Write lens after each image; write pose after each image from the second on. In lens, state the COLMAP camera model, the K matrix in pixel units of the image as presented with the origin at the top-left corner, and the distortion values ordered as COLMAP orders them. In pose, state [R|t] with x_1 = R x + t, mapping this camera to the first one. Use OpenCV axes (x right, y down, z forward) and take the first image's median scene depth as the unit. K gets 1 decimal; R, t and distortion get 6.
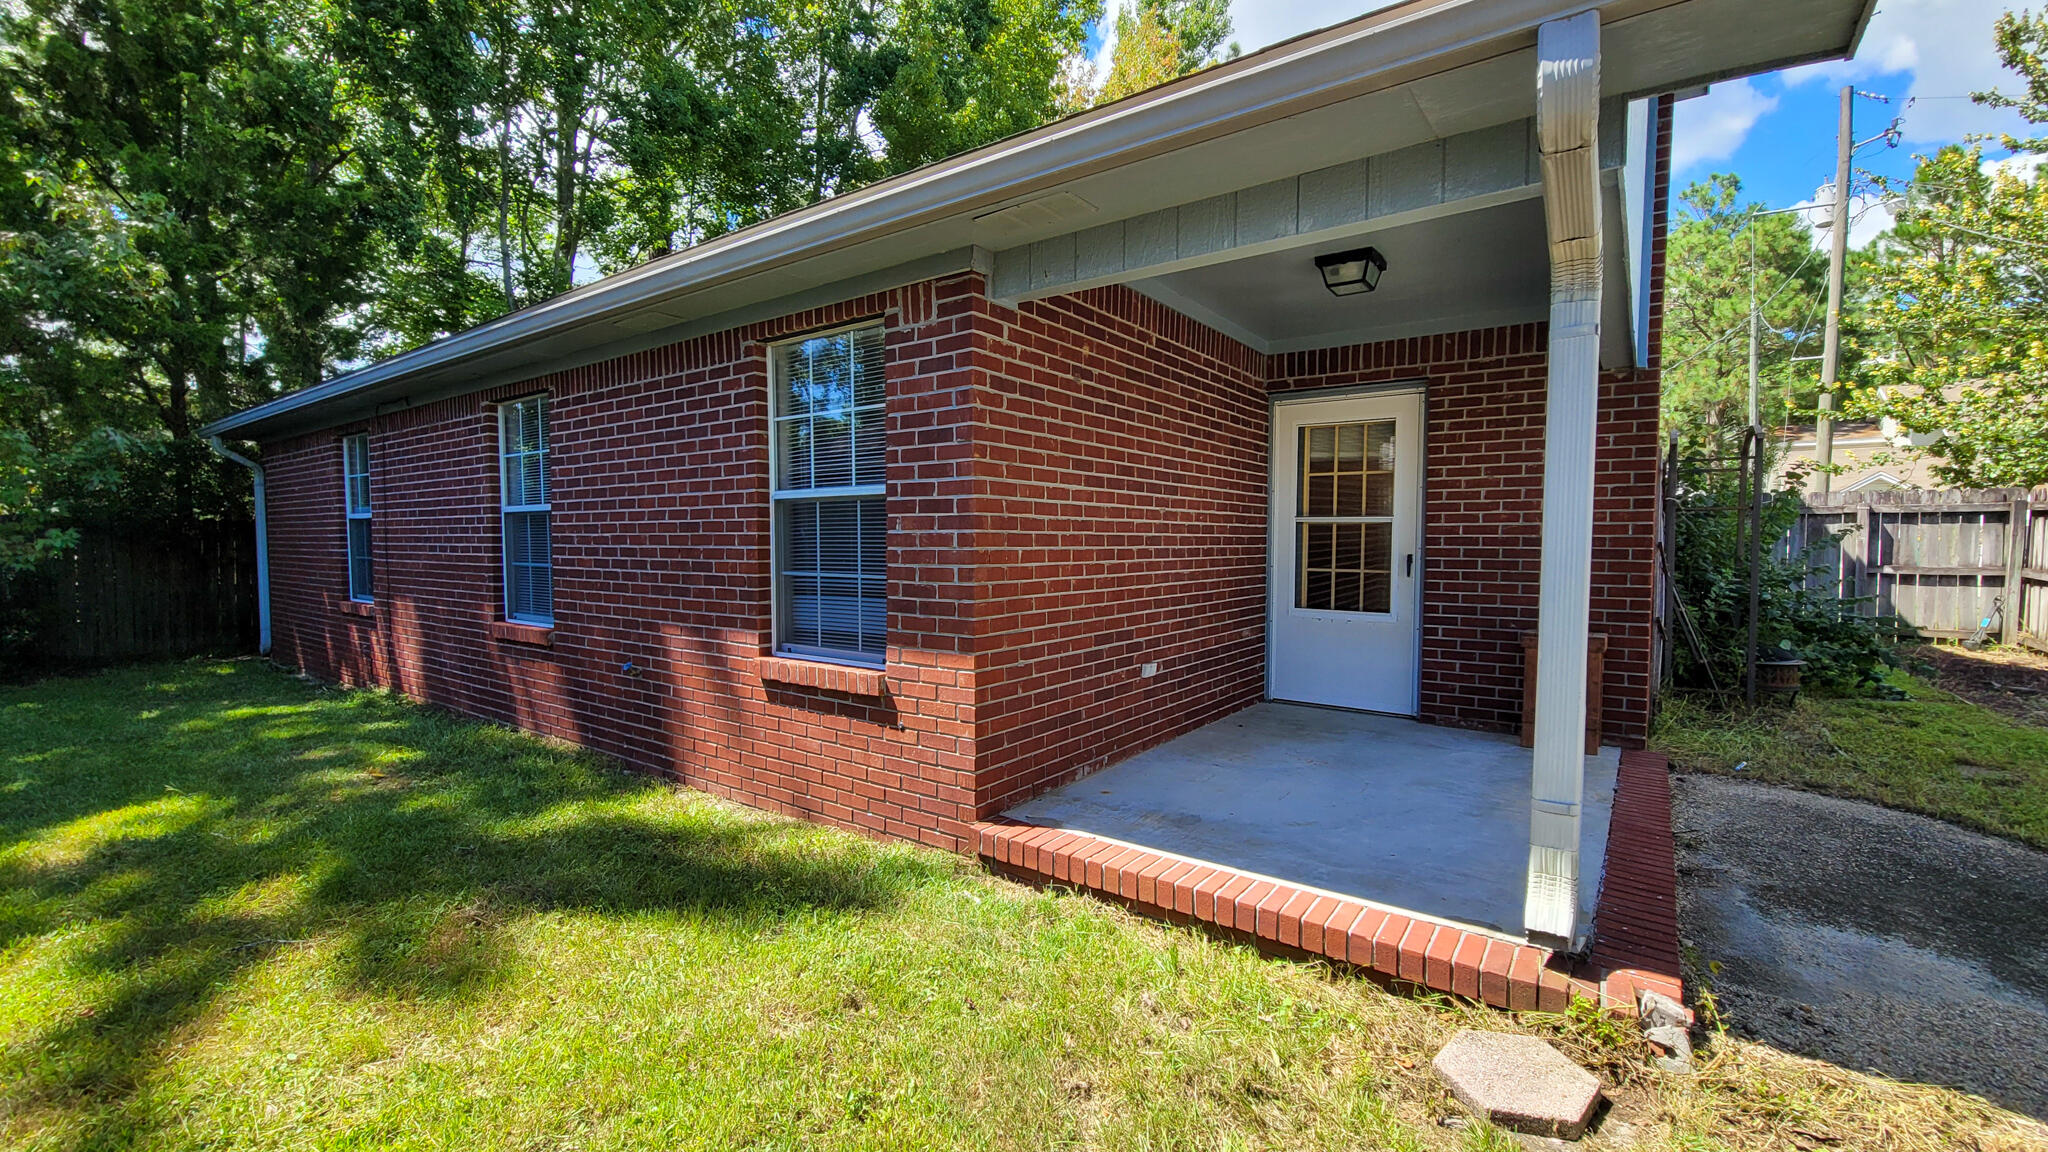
lens RADIAL K [[847.4, 0, 1023.6], [0, 847.4, 579.8], [0, 0, 1]] dist [0.001528, -0.001599]
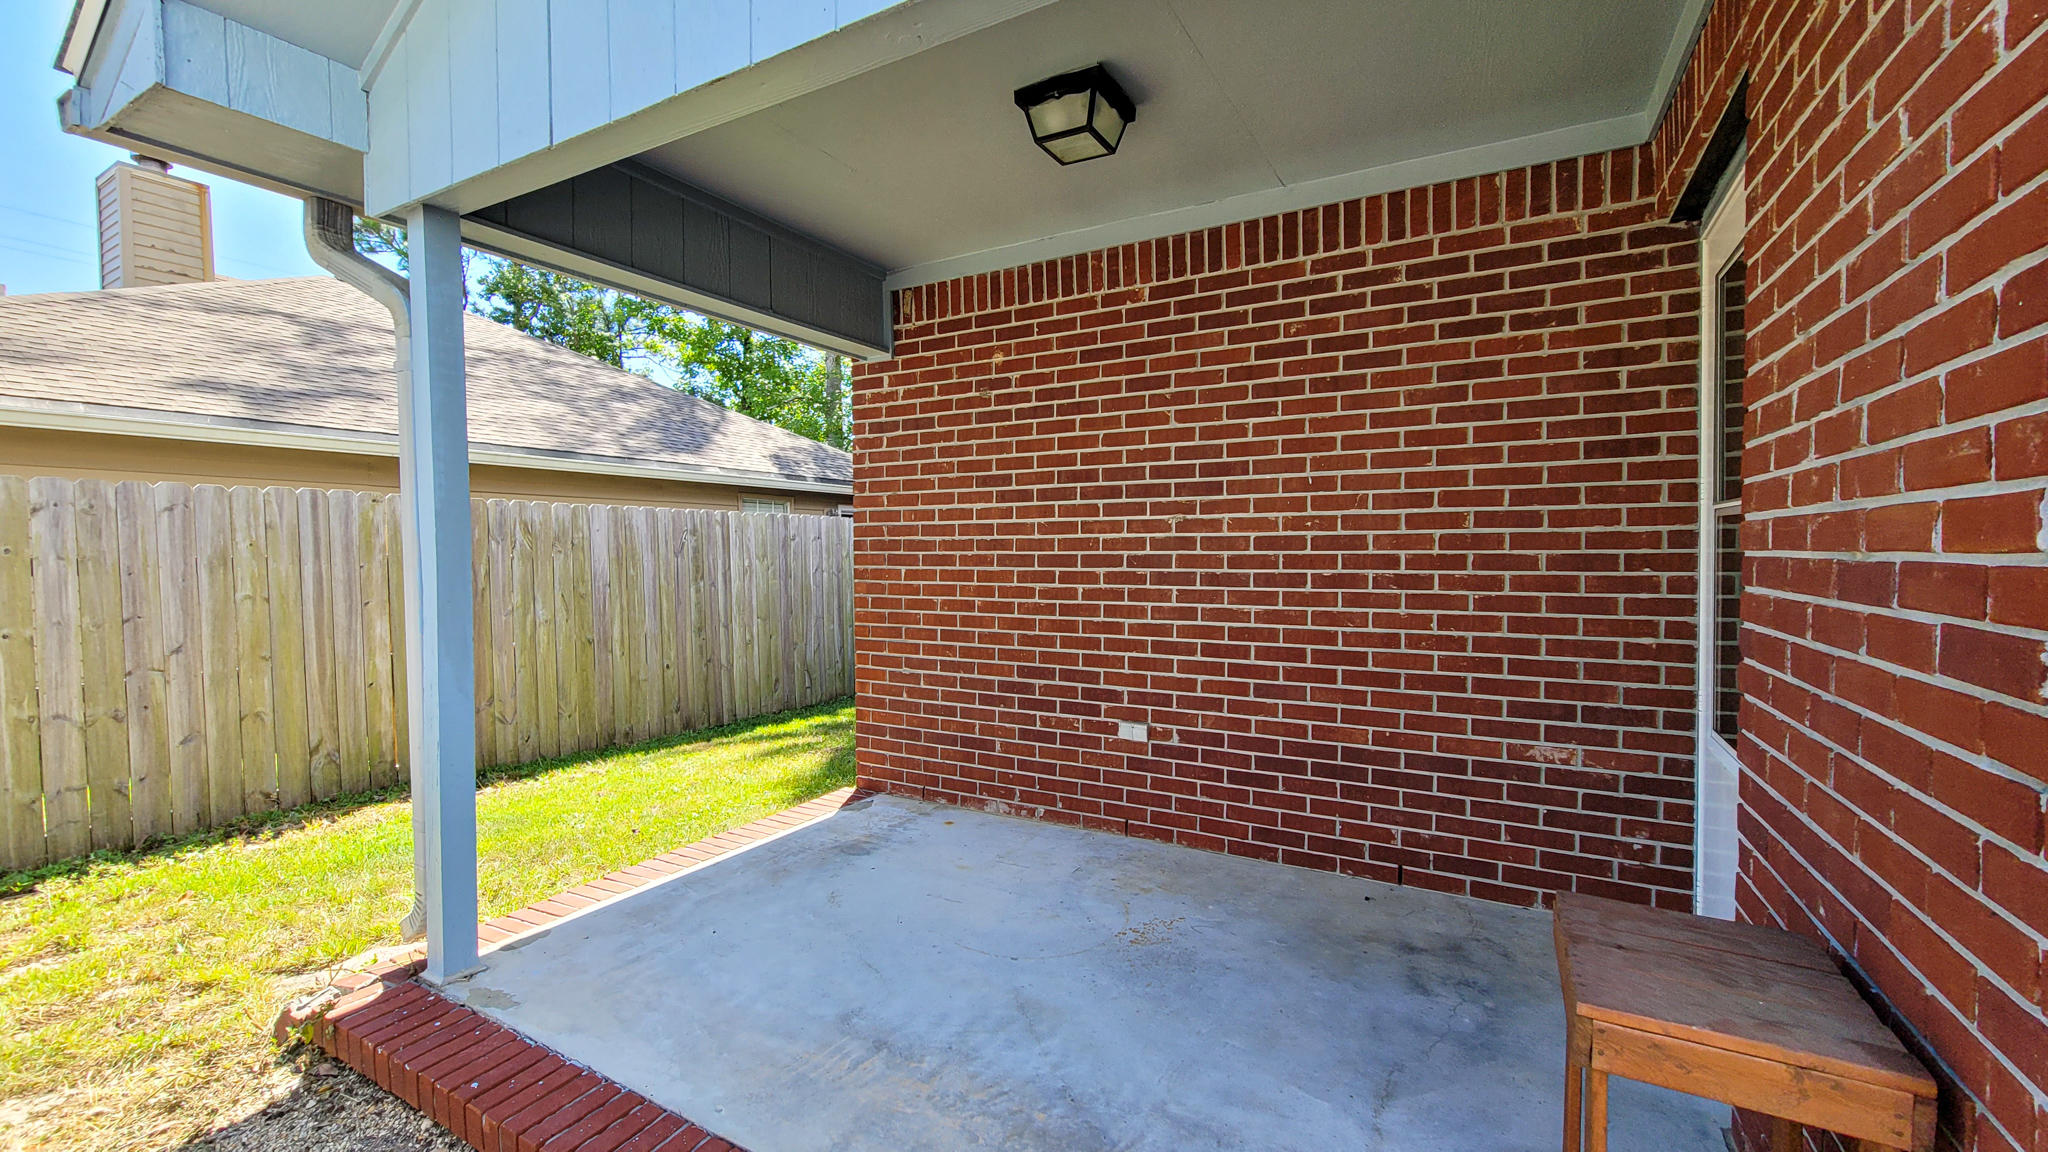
lens RADIAL K [[847.4, 0, 1018.8], [0, 847.4, 580.6], [0, 0, 1]] dist [0.001528, -0.001599]
pose [[0.105990, 0.031778, -0.993859, 1.076096], [-0.043228, 0.998692, 0.027322, -0.054395], [0.993427, 0.040067, 0.107225, 0.987059]]
